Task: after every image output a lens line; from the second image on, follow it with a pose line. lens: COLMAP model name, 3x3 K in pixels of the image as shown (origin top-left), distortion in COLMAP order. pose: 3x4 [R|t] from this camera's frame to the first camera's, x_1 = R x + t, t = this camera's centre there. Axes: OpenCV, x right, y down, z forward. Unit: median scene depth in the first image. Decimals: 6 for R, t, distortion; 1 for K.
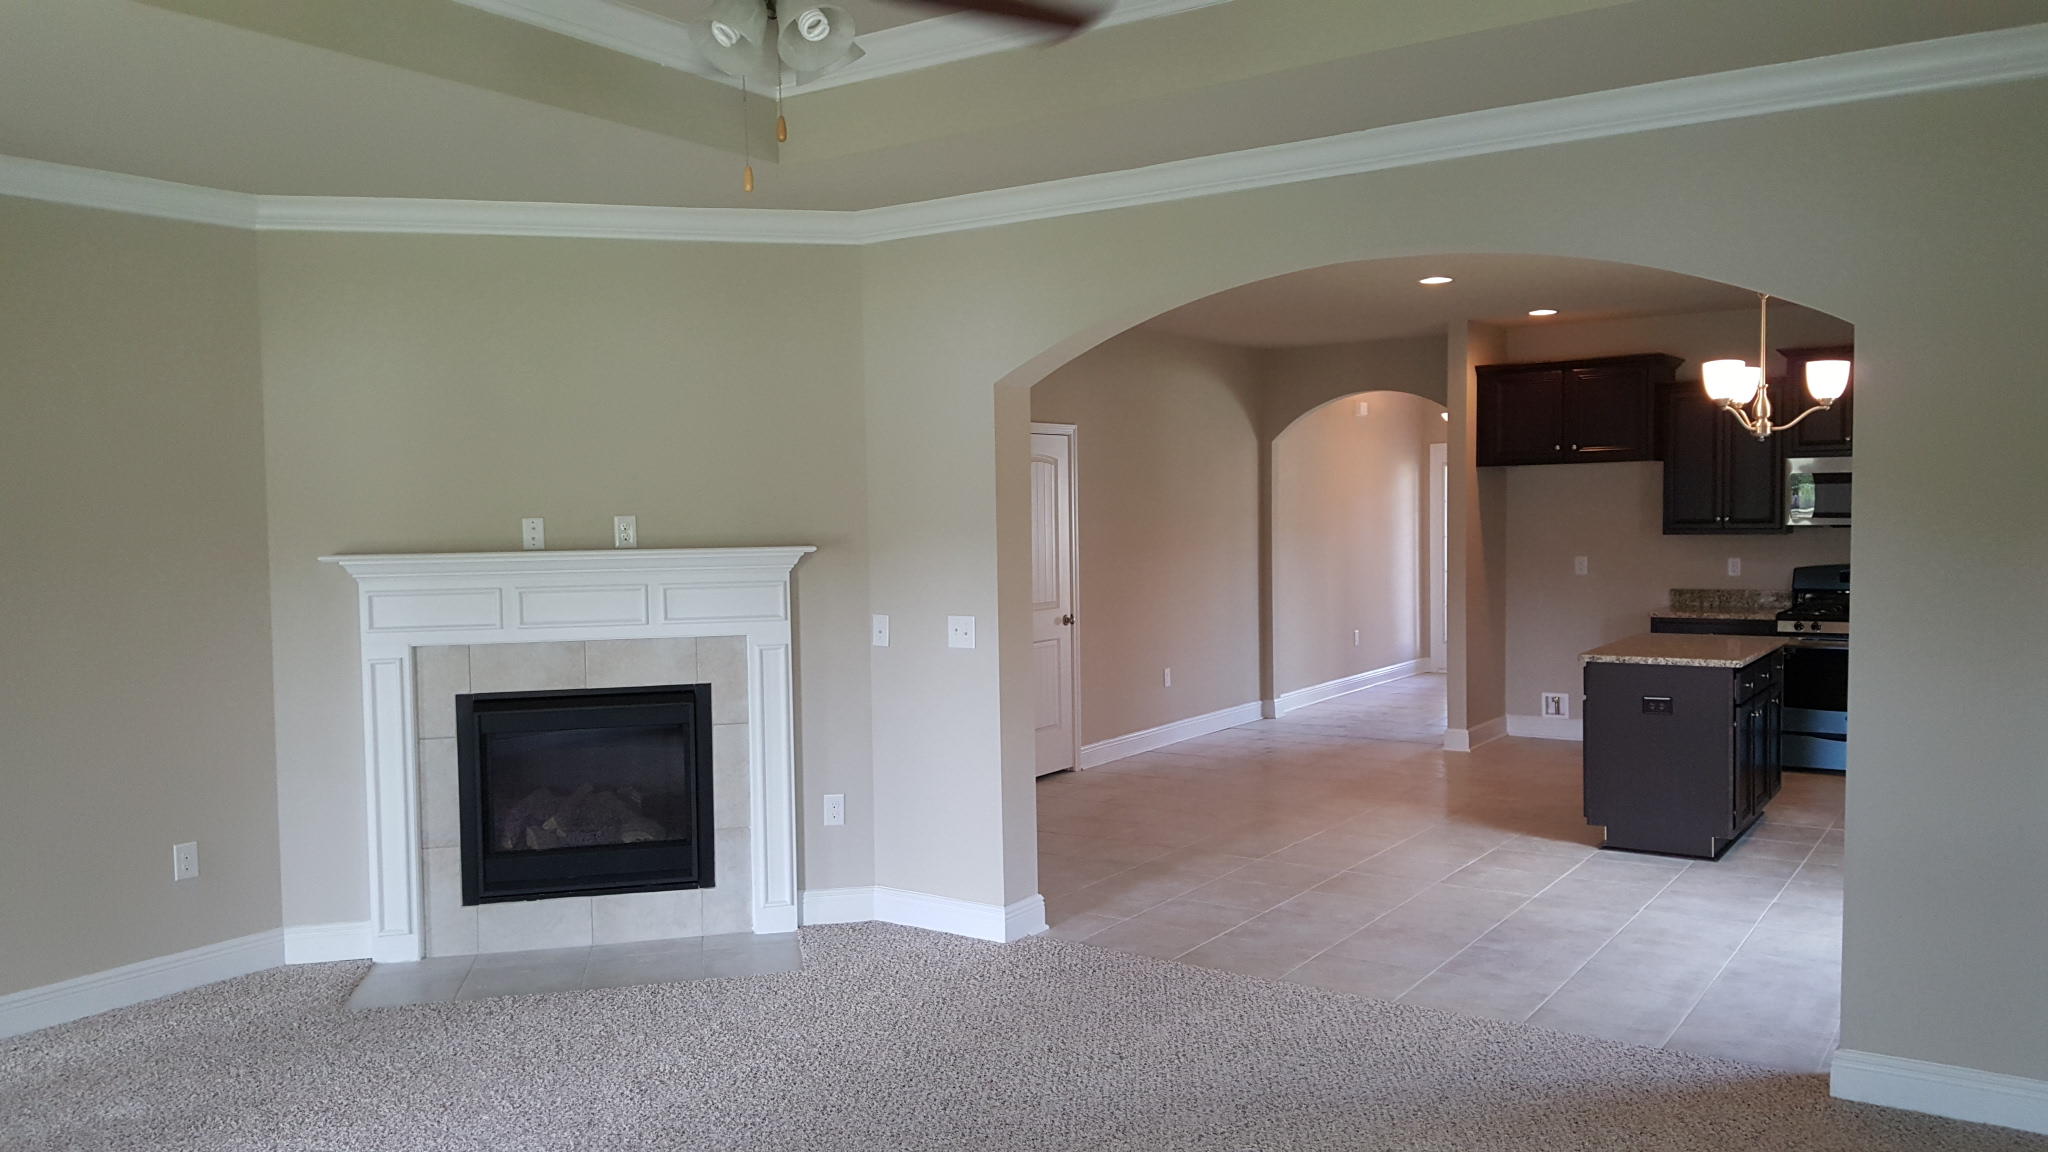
lens RADIAL K [[1621.4, 0, 1024.0], [0, 1621.4, 576.0], [0, 0, 1]] dist [0.128017, -0.276829]
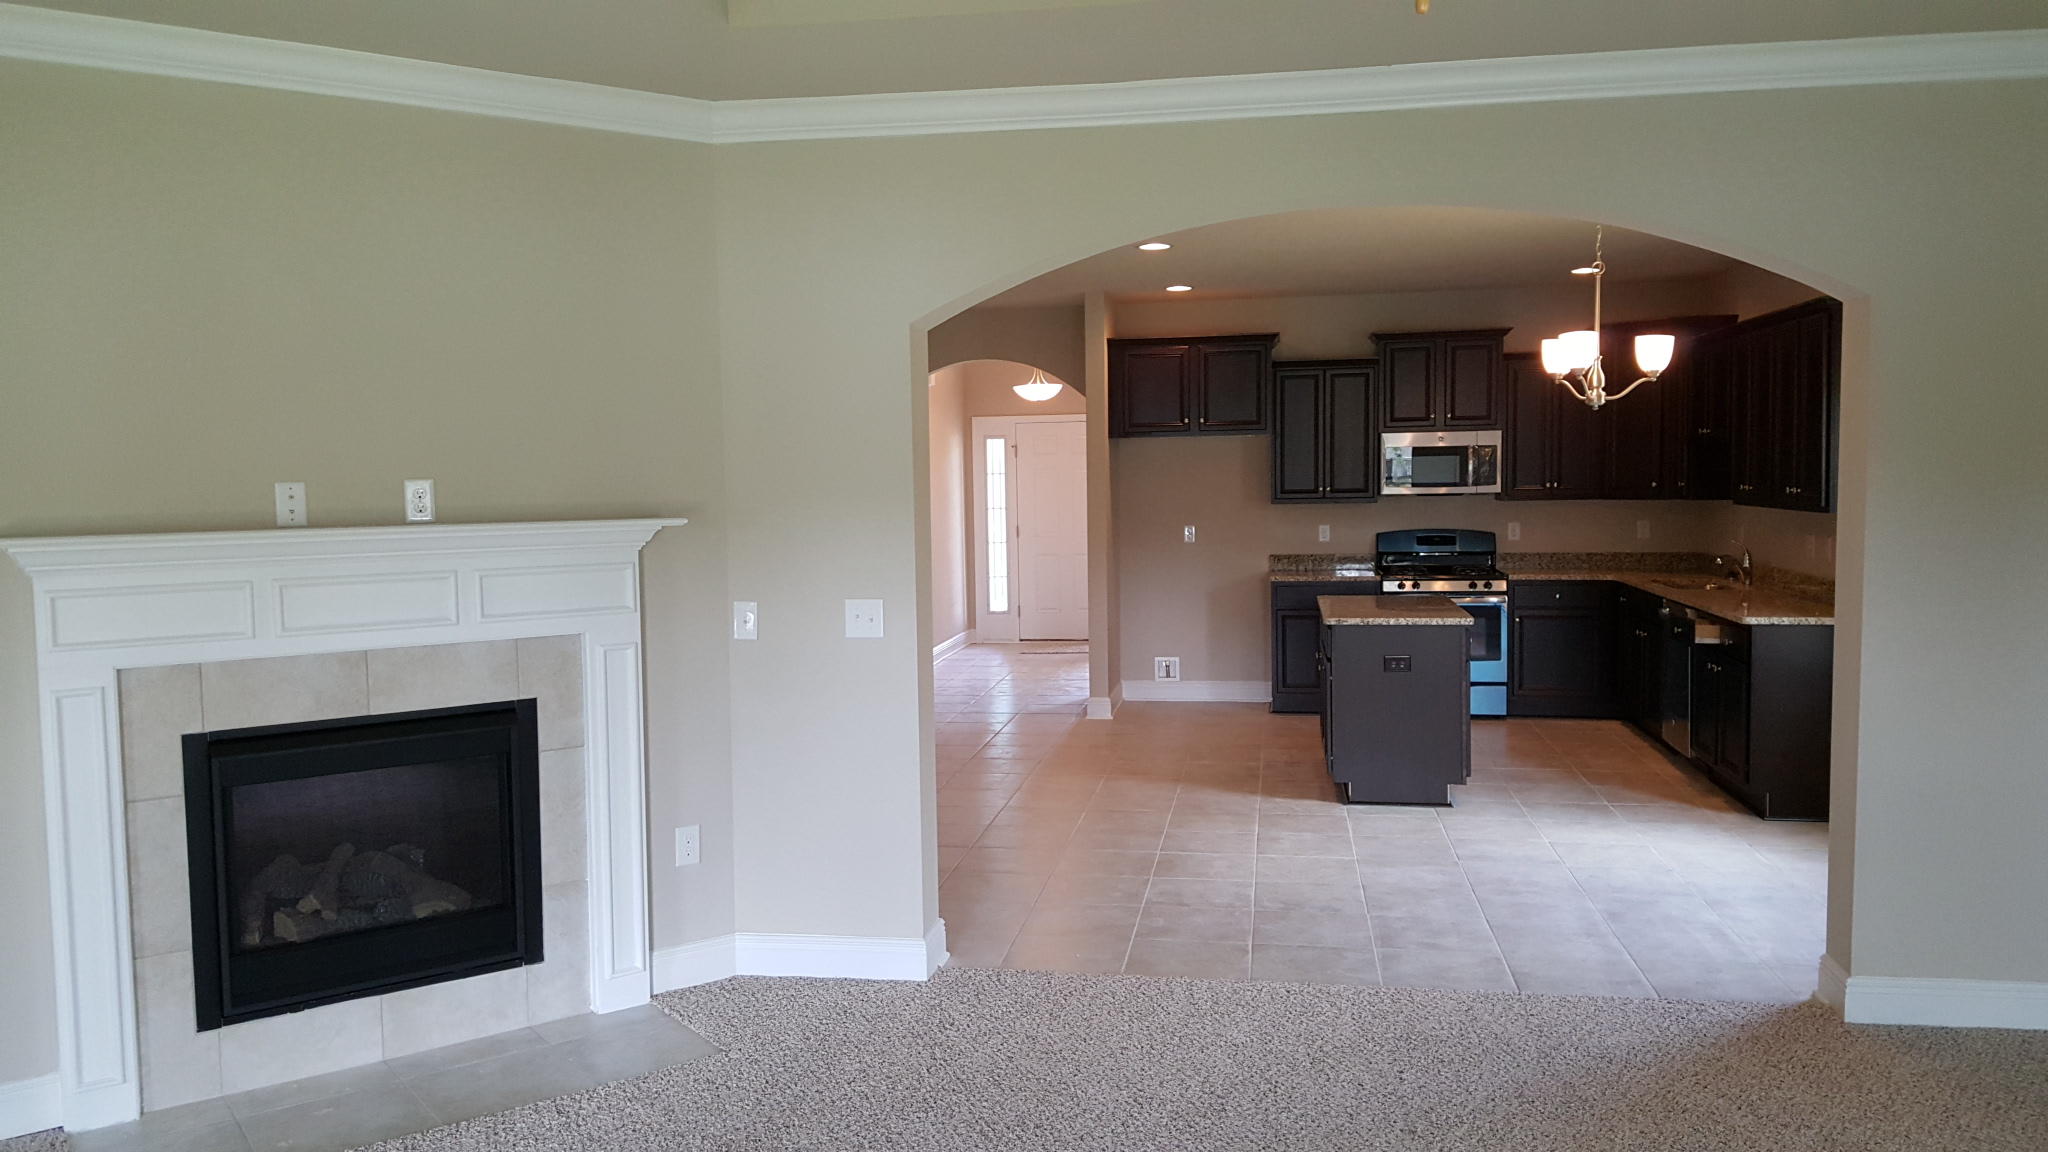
lens RADIAL K [[1586.8, 0, 1052.9], [0, 1586.8, 570.2], [0, 0, 1]] dist [0.122553, -0.250727]
pose [[0.895050, -0.024310, 0.445303, -0.310553], [0.019398, 0.999690, 0.015587, -0.001451], [-0.445544, -0.005313, 0.895244, 0.216288]]
